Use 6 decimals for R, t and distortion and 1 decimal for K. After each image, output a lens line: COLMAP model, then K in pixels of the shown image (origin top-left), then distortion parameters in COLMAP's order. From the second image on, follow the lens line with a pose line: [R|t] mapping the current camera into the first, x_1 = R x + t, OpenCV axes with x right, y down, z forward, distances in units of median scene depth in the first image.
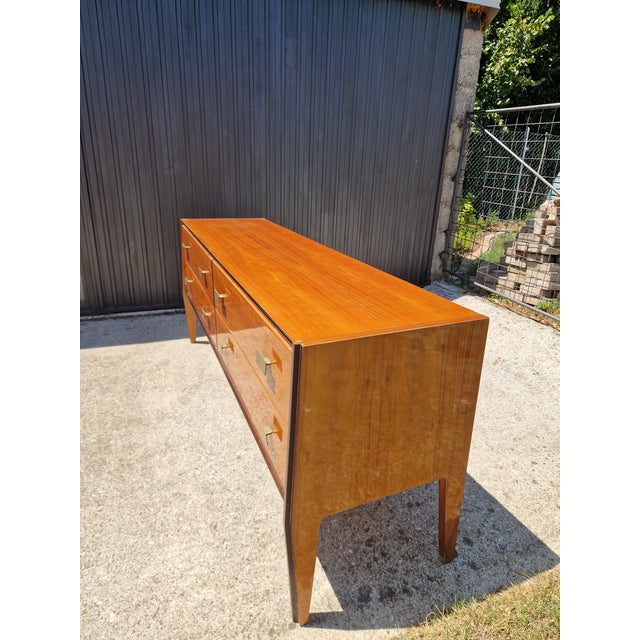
lens RADIAL K [[436.9, 0, 329.1], [0, 436.9, 313.9], [0, 0, 1]] dist [0.060556, -0.052112]
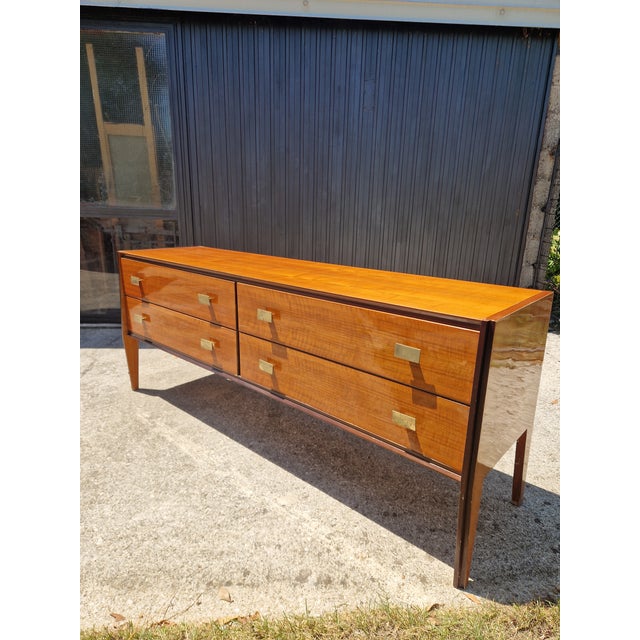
lens RADIAL K [[434.9, 0, 320.0], [0, 434.9, 320.0], [0, 0, 1]] dist [0.065716, -0.054901]
pose [[0.951643, 0.063229, -0.300630, 0.162021], [-0.086829, 0.994049, -0.065789, 0.039442], [0.294681, 0.088711, 0.951469, -0.014931]]
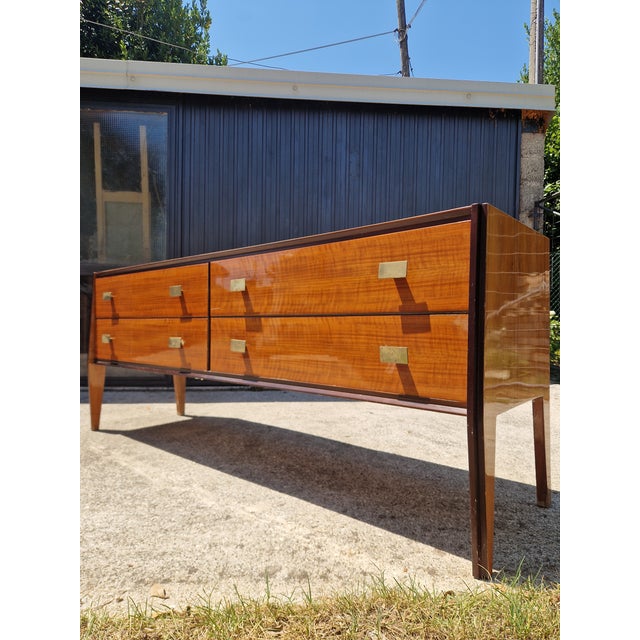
lens RADIAL K [[437.1, 0, 326.2], [0, 437.1, 320.5], [0, 0, 1]] dist [0.057680, -0.057493]
pose [[0.956956, -0.030475, -0.288628, 0.168808], [-0.070772, 0.939951, -0.333891, 0.194297], [0.281472, 0.339946, 0.897335, 0.076694]]
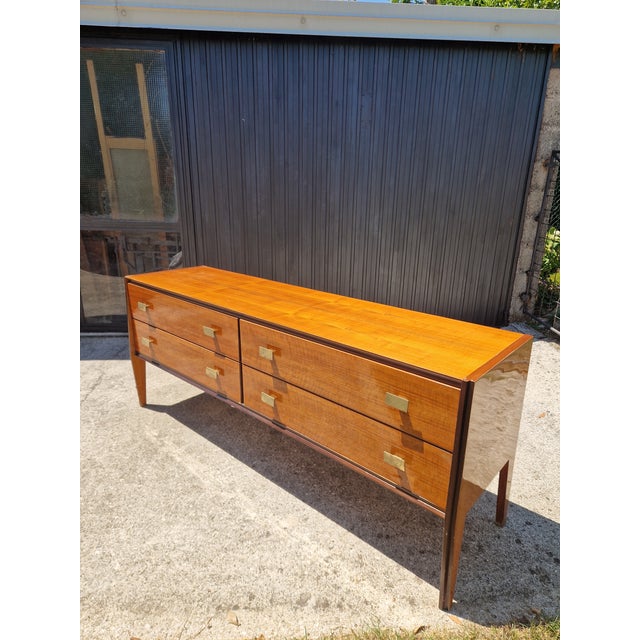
lens RADIAL K [[435.0, 0, 322.7], [0, 435.0, 317.8], [0, 0, 1]] dist [0.065835, -0.055228]
pose [[0.953050, 0.067242, -0.295251, 0.172863], [-0.080588, 0.996193, -0.033254, -0.027349], [0.291891, 0.055487, 0.954841, -0.053690]]
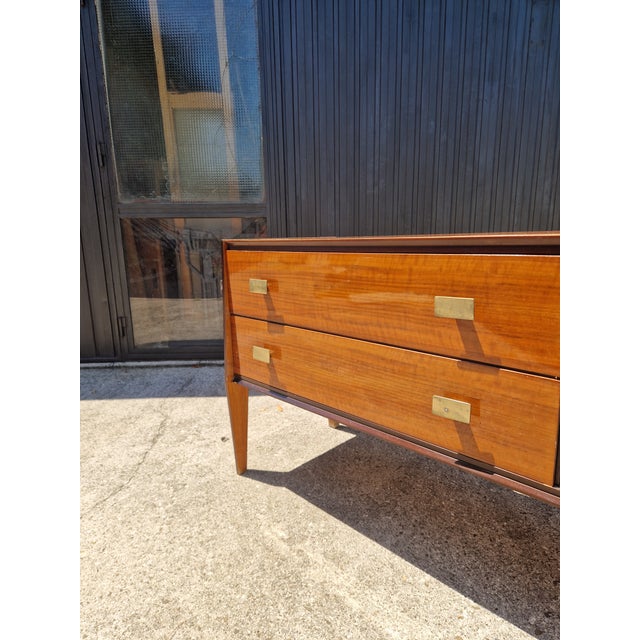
lens RADIAL K [[437.5, 0, 320.0], [0, 437.5, 320.0], [0, 0, 1]] dist [0.070266, -0.050601]
pose [[0.932350, 0.012990, -0.361324, -0.153158], [-0.062388, 0.990144, -0.125386, 0.032209], [0.356134, 0.139446, 0.923972, 0.231559]]
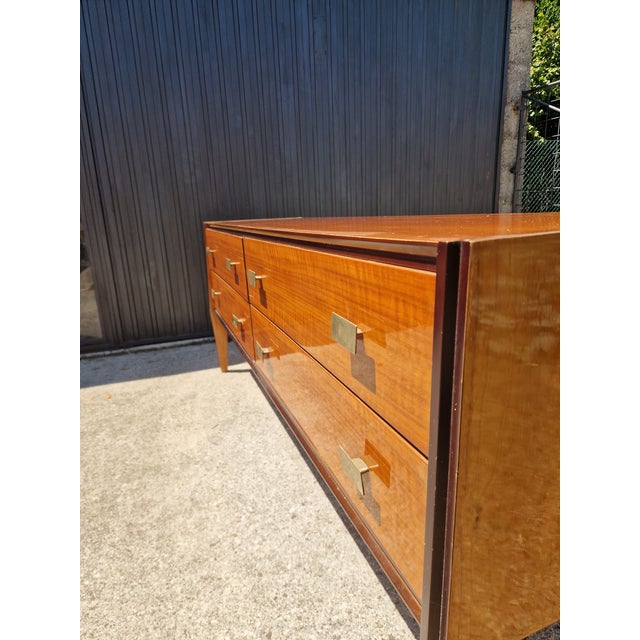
lens RADIAL K [[437.1, 0, 326.2], [0, 437.1, 320.5], [0, 0, 1]] dist [0.057680, -0.057493]
pose [[0.995156, -0.068497, -0.070516, -0.051015], [0.062183, 0.994165, -0.088144, 0.051403], [0.076142, 0.083332, 0.993609, 0.174113]]
